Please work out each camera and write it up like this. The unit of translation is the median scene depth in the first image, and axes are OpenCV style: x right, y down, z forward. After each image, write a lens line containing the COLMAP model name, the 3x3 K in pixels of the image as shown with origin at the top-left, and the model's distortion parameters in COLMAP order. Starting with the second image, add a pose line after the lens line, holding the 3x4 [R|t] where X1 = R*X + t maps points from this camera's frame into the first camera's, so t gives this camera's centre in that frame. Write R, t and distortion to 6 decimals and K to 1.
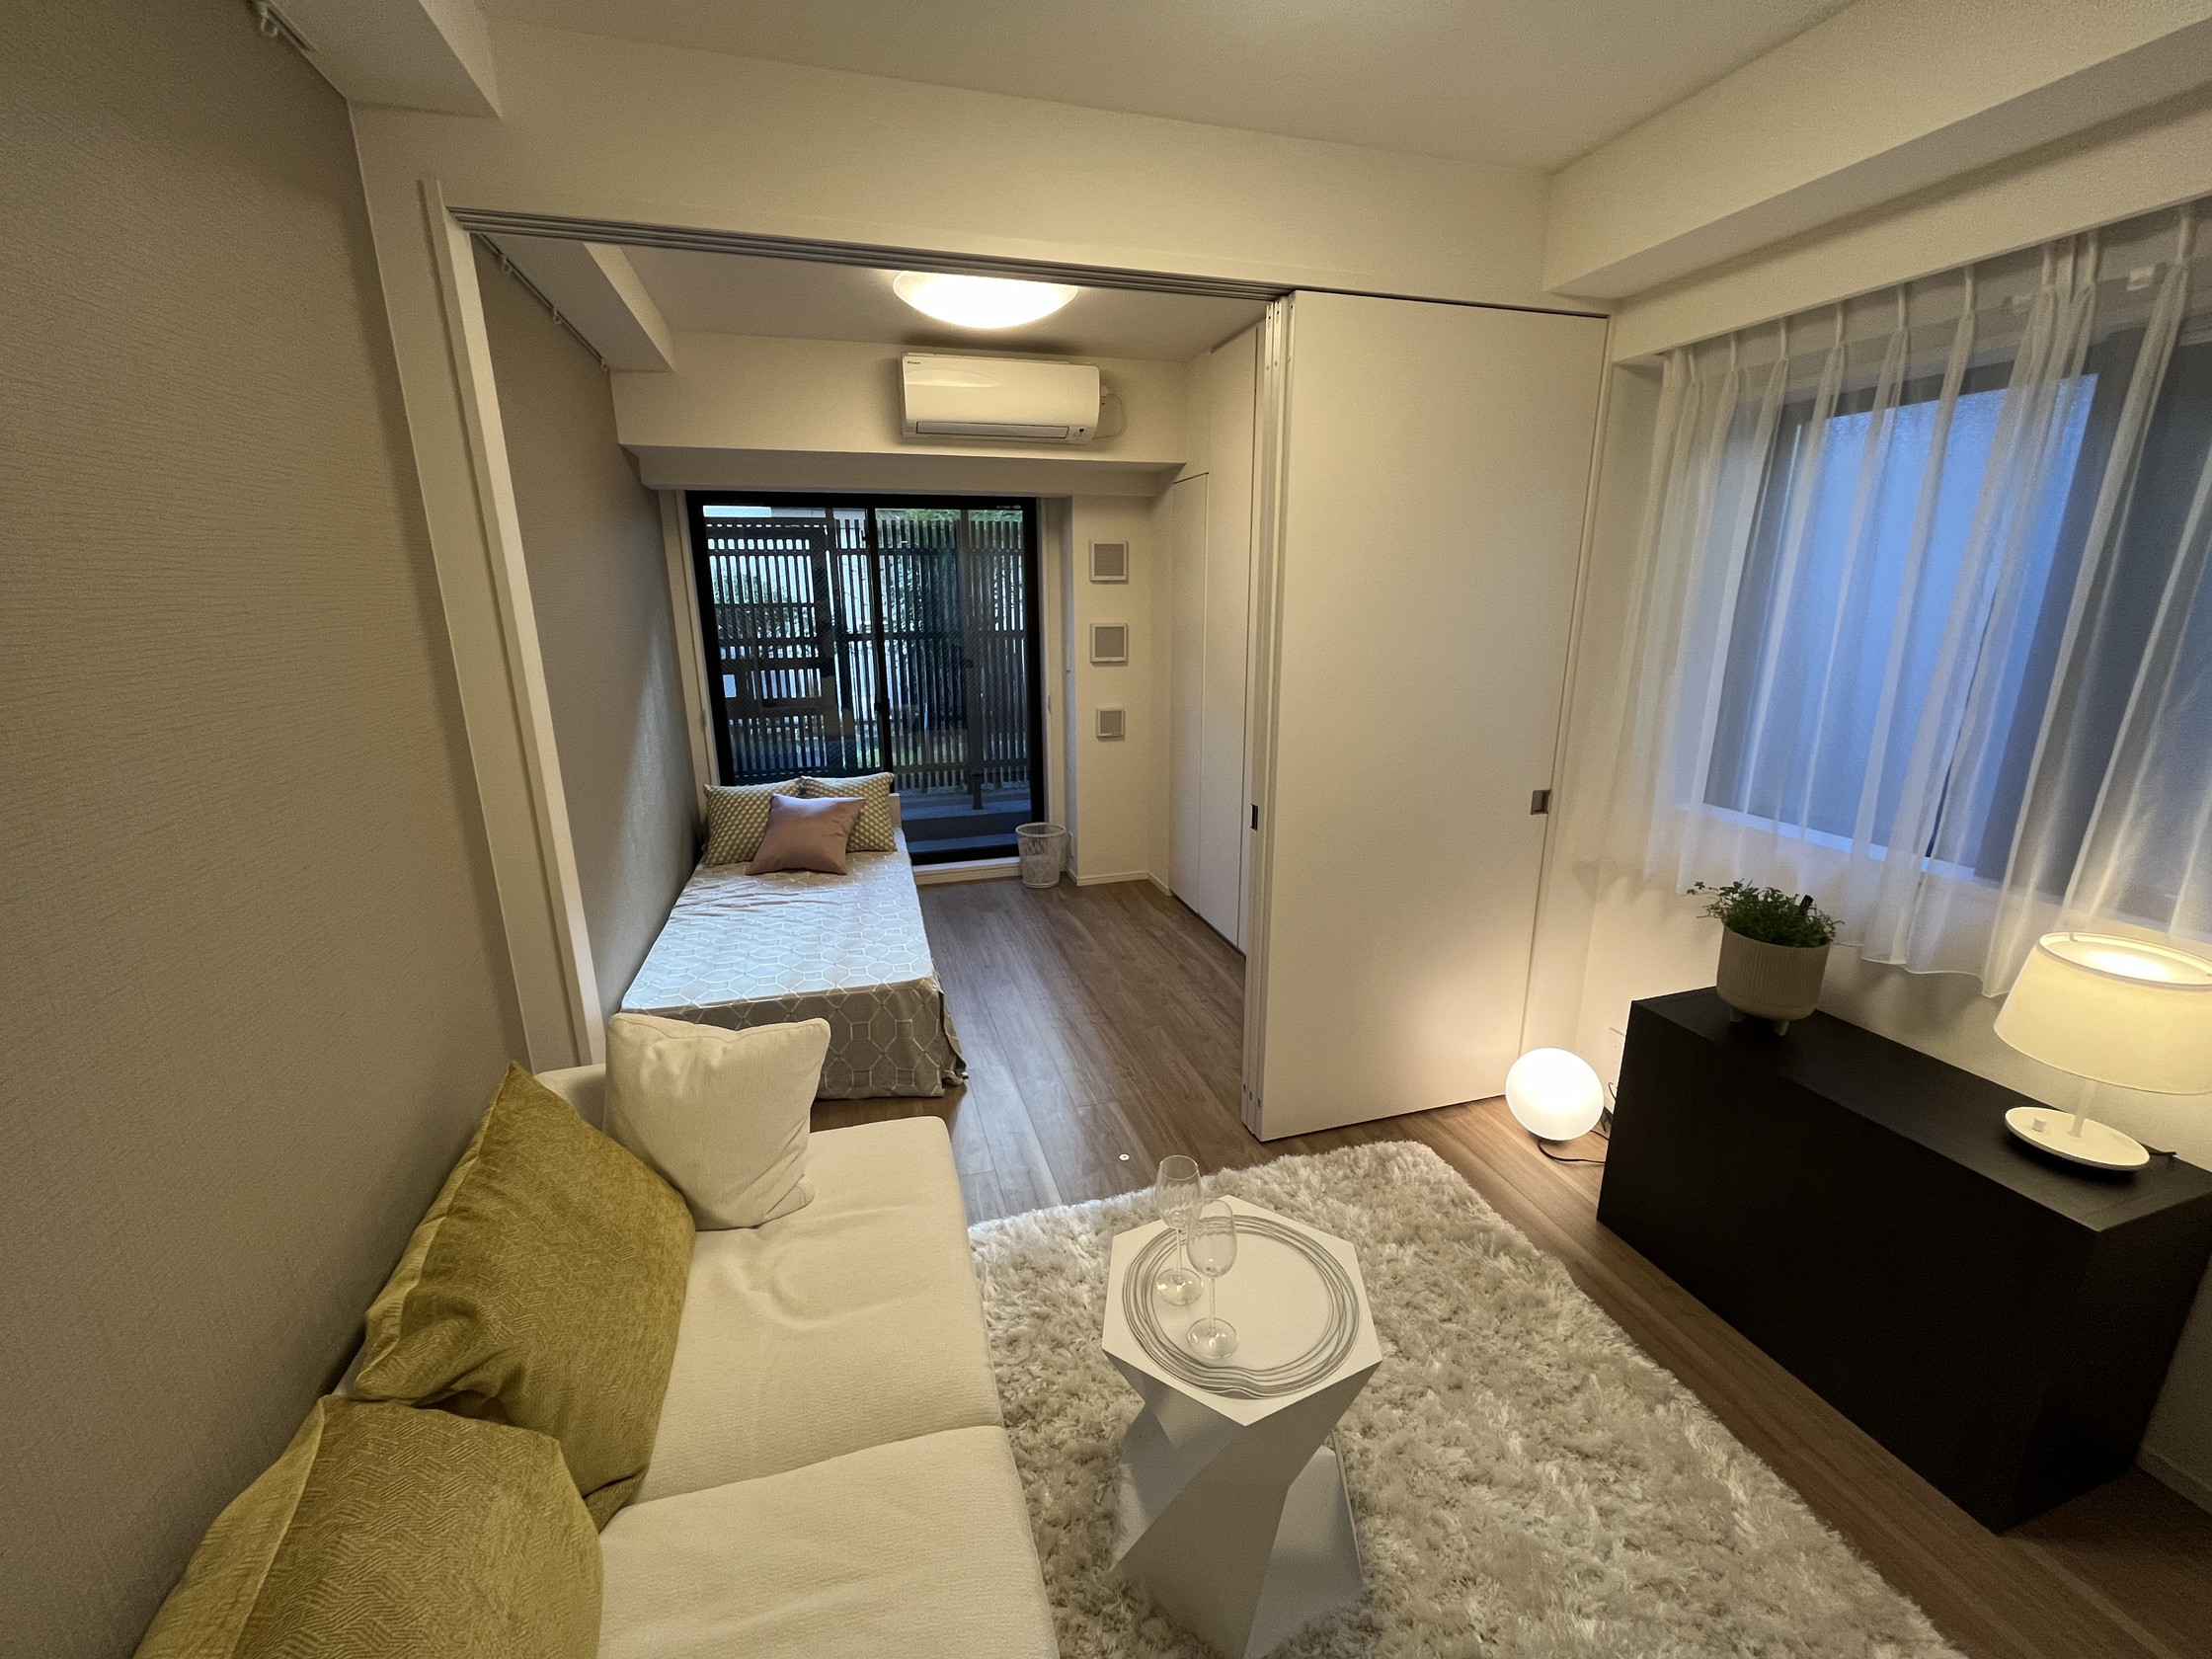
lens RADIAL K [[896.7, 0, 1104.7], [0, 896.7, 824.4], [0, 0, 1]] dist [-0.002729, -0.000216]
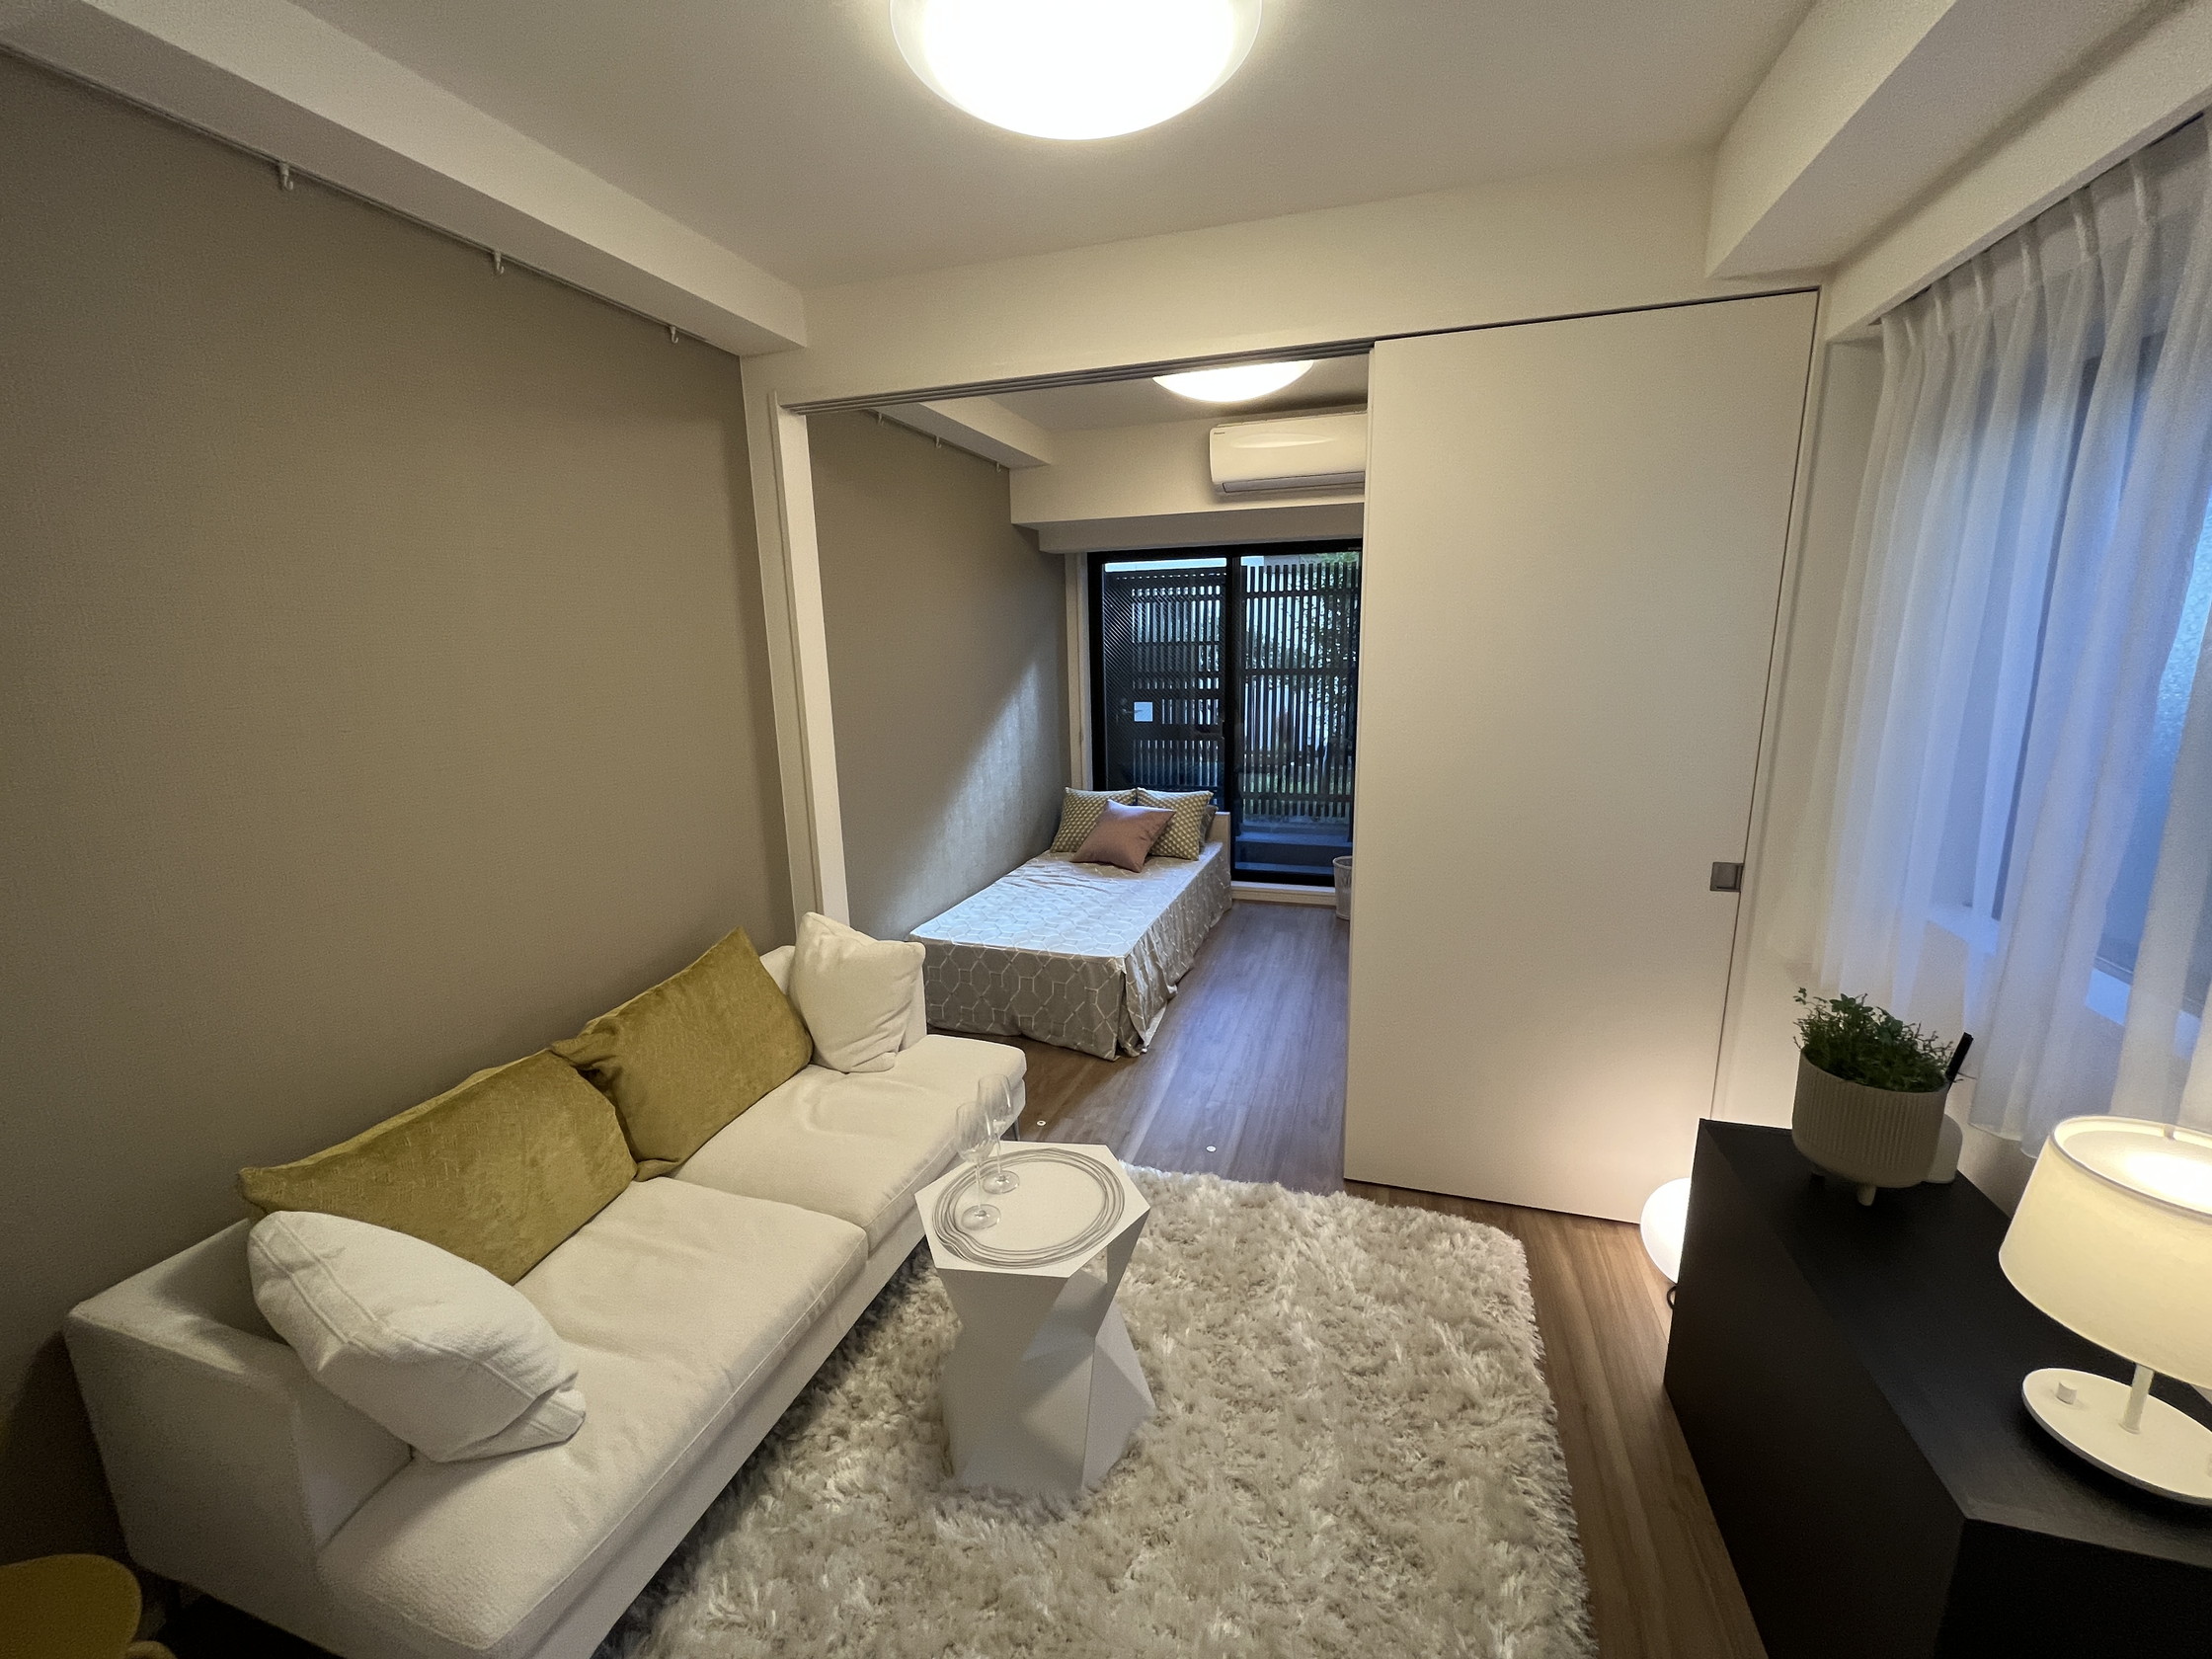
lens RADIAL K [[896.7, 0, 1104.7], [0, 896.7, 823.8], [0, 0, 1]] dist [-0.002729, -0.000216]
pose [[0.826867, 0.106321, -0.552256, 0.404756], [-0.128693, 0.991683, -0.001767, 0.001327], [0.547475, 0.072533, 0.833673, 0.000986]]
